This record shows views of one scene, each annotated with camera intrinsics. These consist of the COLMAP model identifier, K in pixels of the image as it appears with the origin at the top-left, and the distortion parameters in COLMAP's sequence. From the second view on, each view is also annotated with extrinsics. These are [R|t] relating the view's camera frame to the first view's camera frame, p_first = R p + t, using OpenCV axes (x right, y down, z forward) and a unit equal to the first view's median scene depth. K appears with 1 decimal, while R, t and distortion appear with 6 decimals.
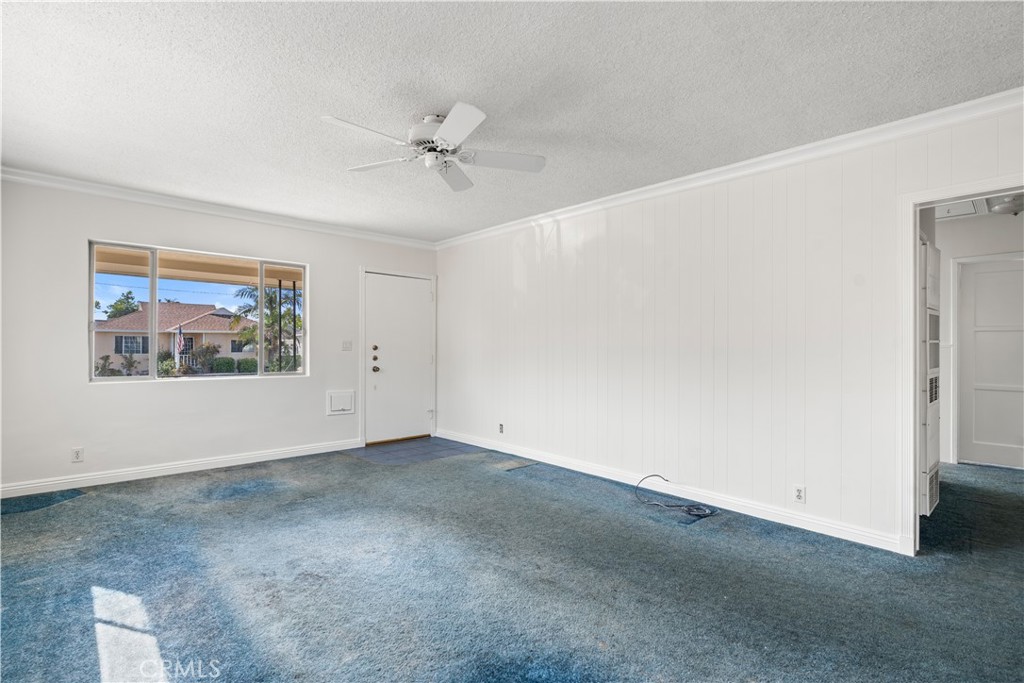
lens RADIAL K [[469.9, 0, 504.7], [0, 469.9, 350.8], [0, 0, 1]] dist [0.001008, 0.000106]
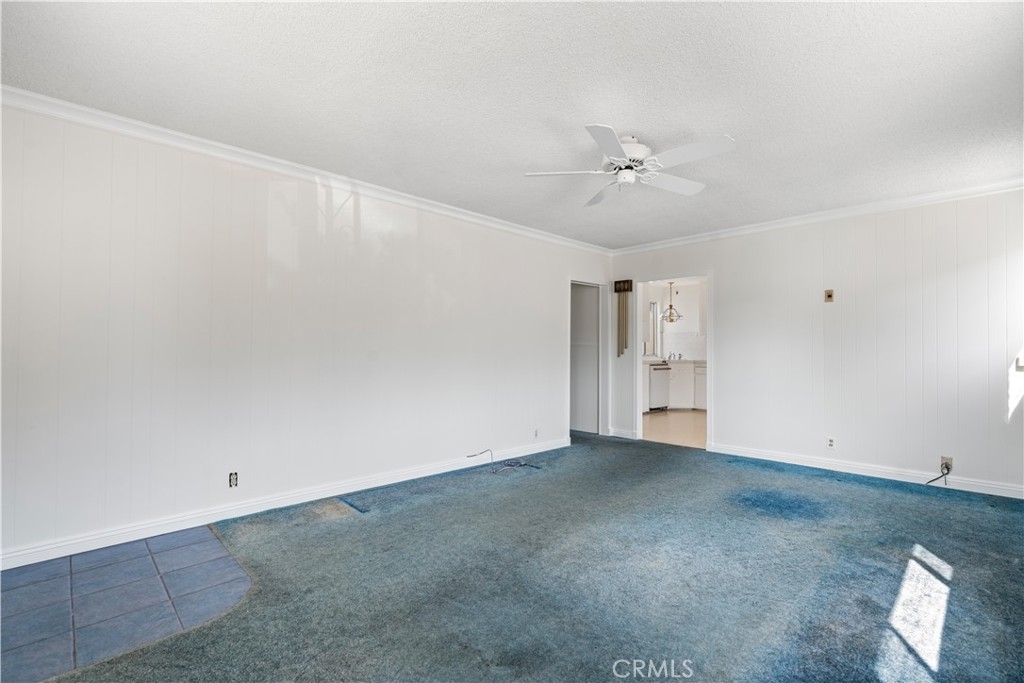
lens RADIAL K [[469.9, 0, 504.7], [0, 469.9, 350.8], [0, 0, 1]] dist [0.001008, 0.000106]
pose [[-0.010170, -0.016558, 0.999811, -0.767249], [0.001773, 0.999861, 0.016577, -0.015880], [-0.999947, 0.001941, -0.010139, 0.803893]]
